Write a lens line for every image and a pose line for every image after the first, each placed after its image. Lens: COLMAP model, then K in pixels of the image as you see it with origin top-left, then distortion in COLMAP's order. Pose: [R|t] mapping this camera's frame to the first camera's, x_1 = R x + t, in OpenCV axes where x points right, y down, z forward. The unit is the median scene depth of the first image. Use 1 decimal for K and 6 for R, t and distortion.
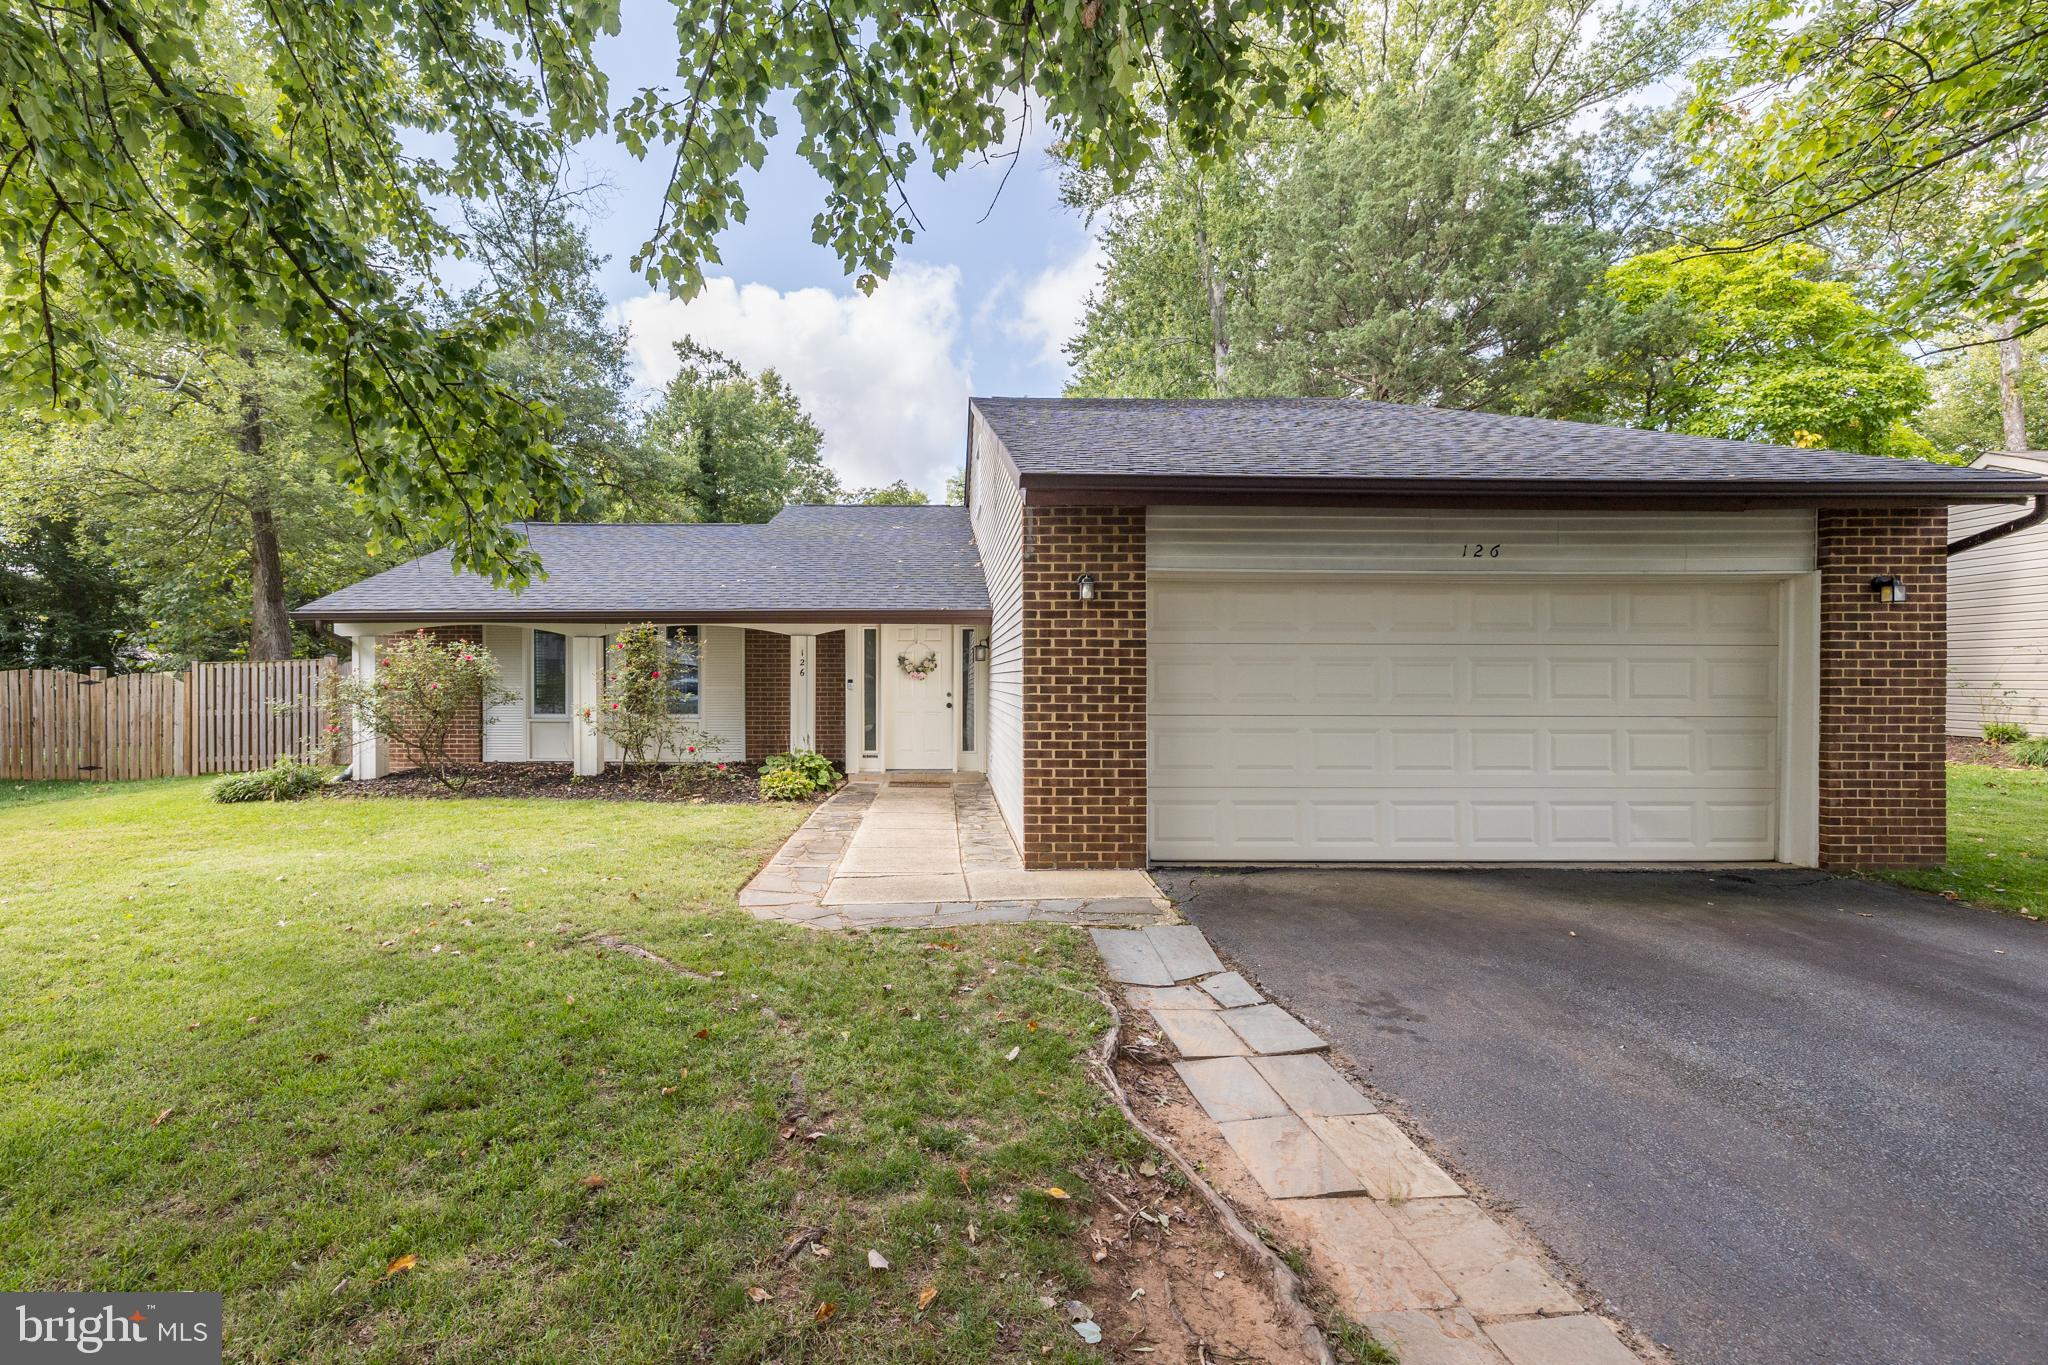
lens RADIAL K [[858.4, 0, 1026.5], [0, 858.4, 679.2], [0, 0, 1]] dist [0.001220, 0.000312]
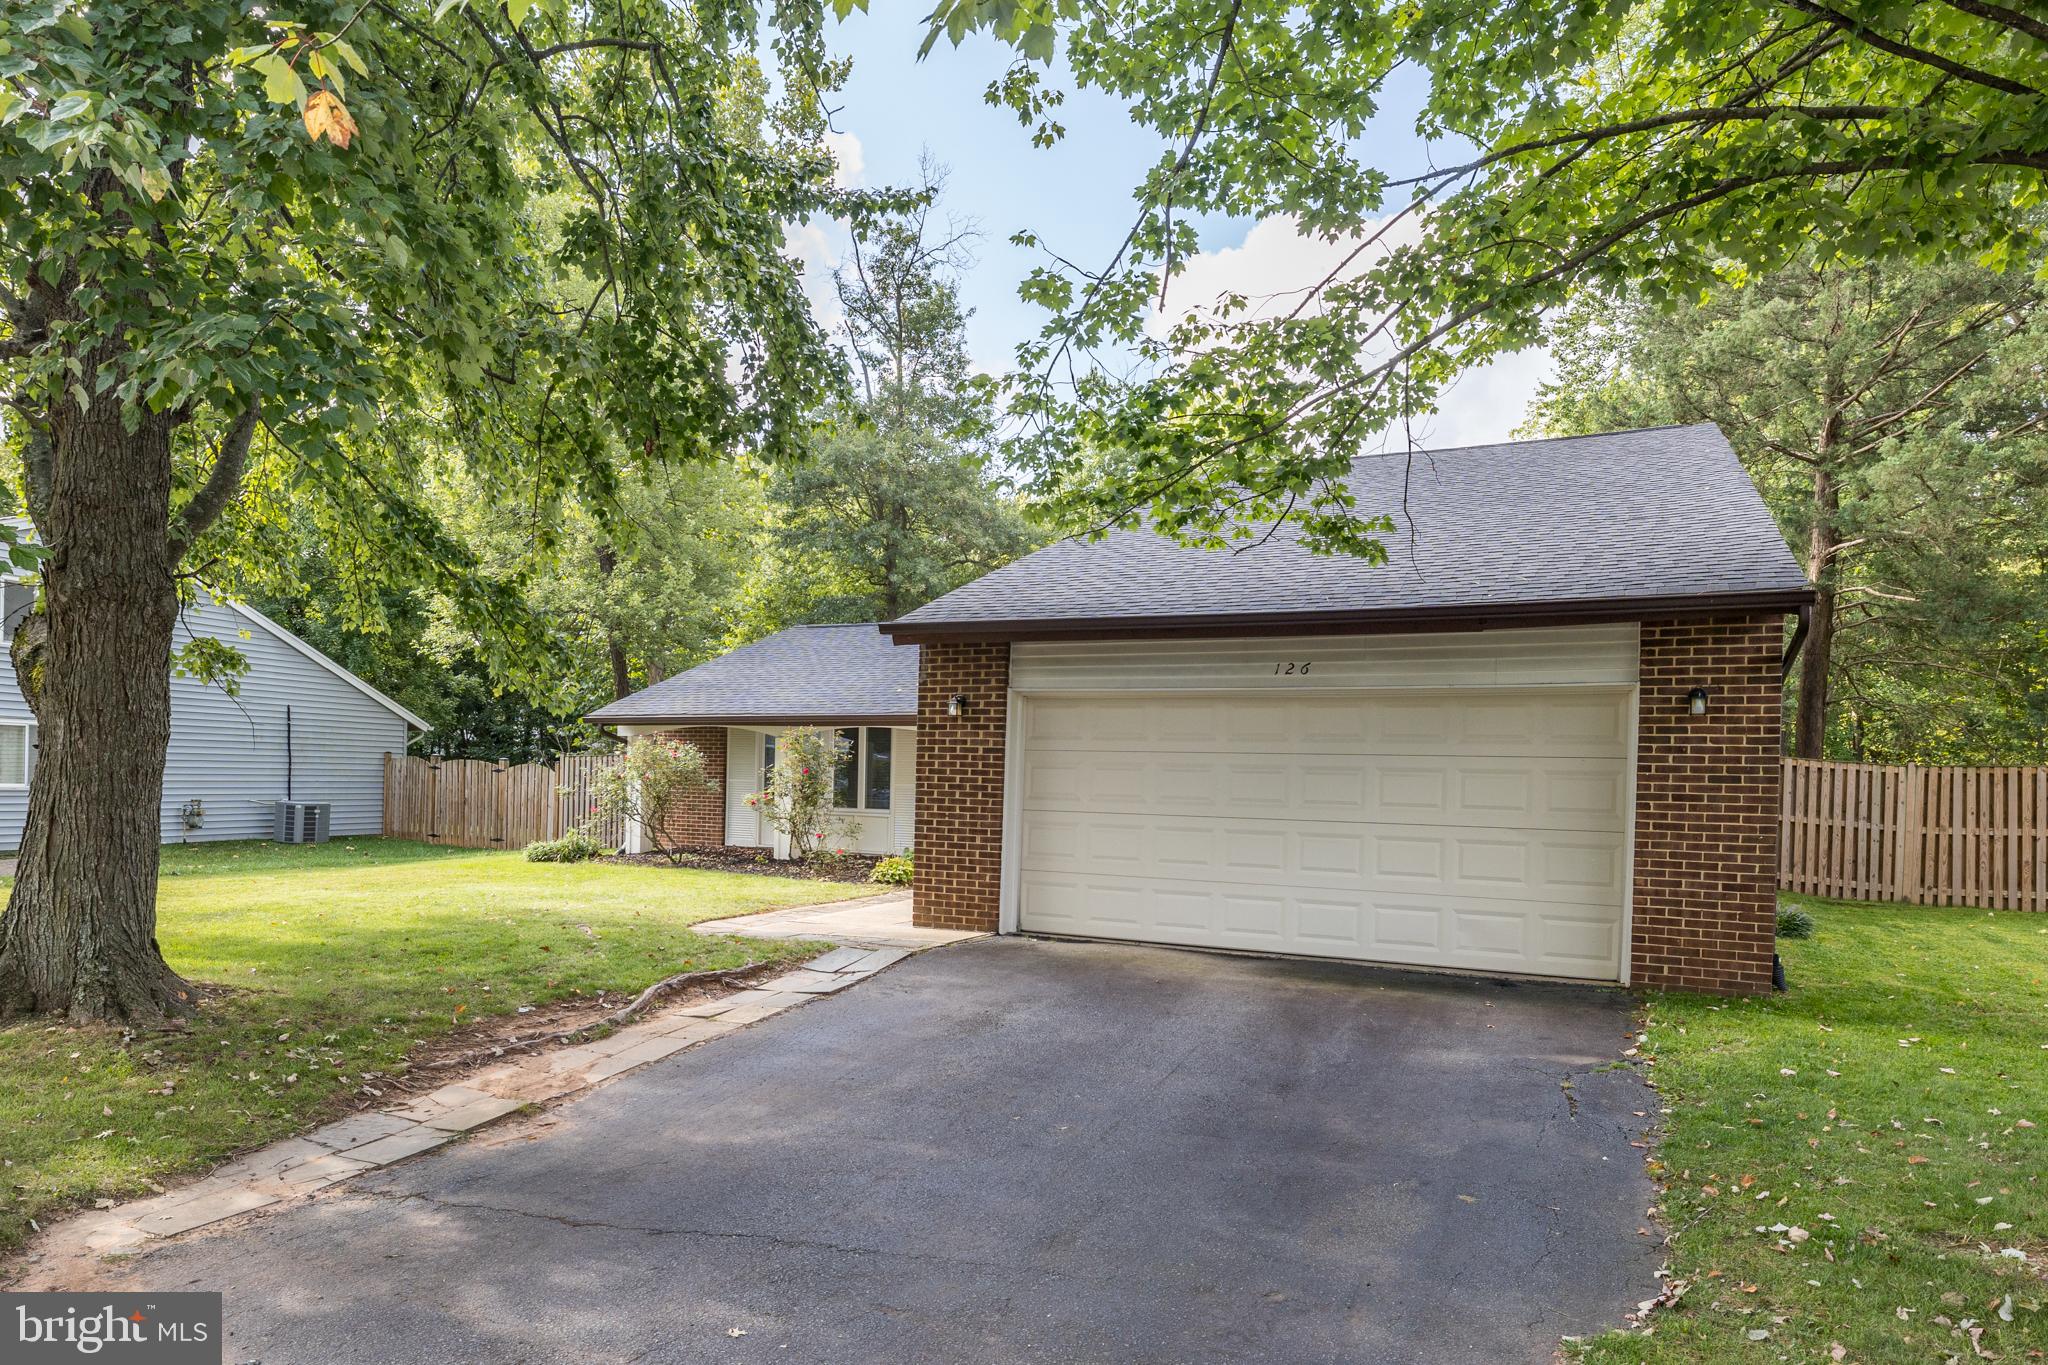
lens RADIAL K [[1088.8, 0, 1023.6], [0, 1088.8, 780.0], [0, 0, 1]] dist [-0.002120, -0.000233]
pose [[0.913548, 0.020203, -0.406229, 0.441579], [-0.022025, 0.999757, 0.000191, -0.000191], [0.406134, 0.008773, 0.913771, -0.229118]]
